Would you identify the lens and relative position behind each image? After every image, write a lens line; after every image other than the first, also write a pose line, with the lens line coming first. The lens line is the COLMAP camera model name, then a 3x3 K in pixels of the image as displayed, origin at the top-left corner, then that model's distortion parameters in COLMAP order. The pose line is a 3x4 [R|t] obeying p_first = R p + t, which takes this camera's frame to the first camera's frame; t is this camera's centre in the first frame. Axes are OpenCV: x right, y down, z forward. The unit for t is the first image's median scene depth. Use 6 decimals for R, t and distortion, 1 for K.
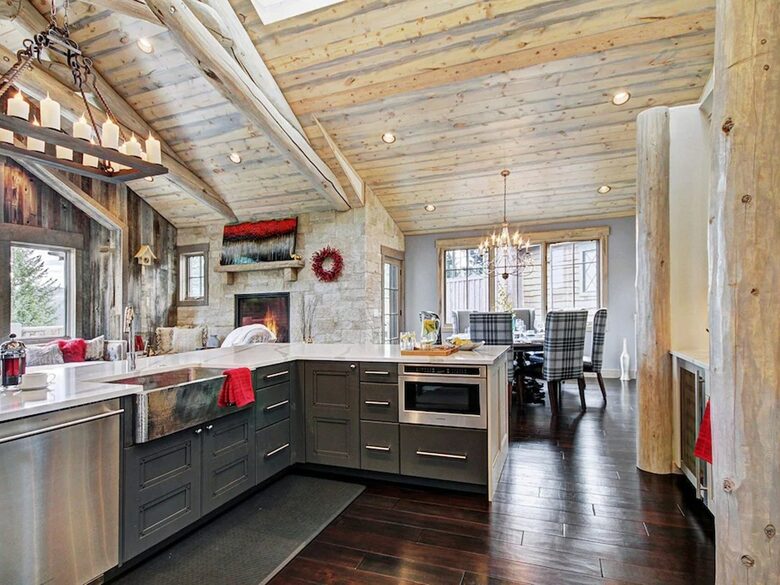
lens RADIAL K [[426.2, 0, 402.8], [0, 426.2, 295.8], [0, 0, 1]] dist [-0.003296, -0.000521]
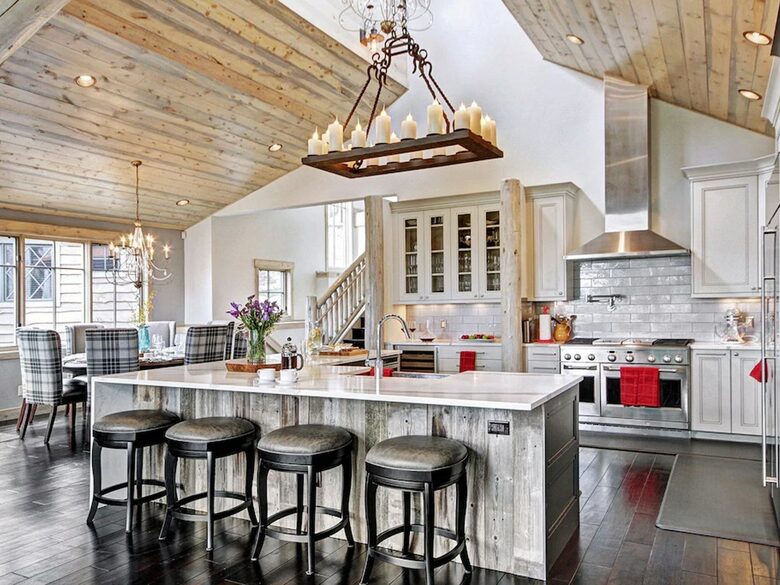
lens RADIAL K [[587.6, 0, 388.0], [0, 587.6, 308.3], [0, 0, 1]] dist [0.003362, -0.001116]
pose [[0.148003, 0.017203, 0.988837, -1.176857], [-0.012768, 0.999799, -0.015483, 0.020161], [-0.988904, -0.010334, 0.148193, 0.454736]]
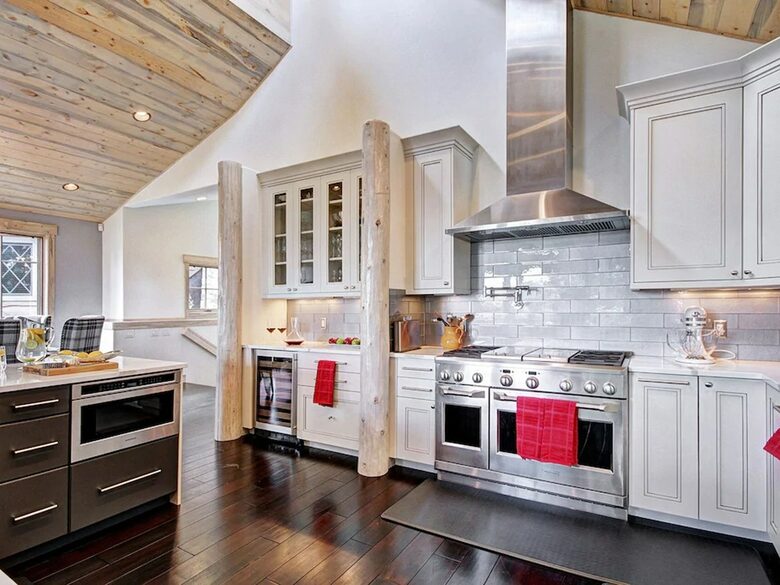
lens RADIAL K [[425.4, 0, 392.5], [0, 425.4, 304.7], [0, 0, 1]] dist [-0.001908, -0.000893]
pose [[0.172990, 0.027991, 0.984526, -0.431963], [-0.026125, 0.999375, -0.023822, 0.013115], [-0.984577, -0.021600, 0.173613, 0.207597]]
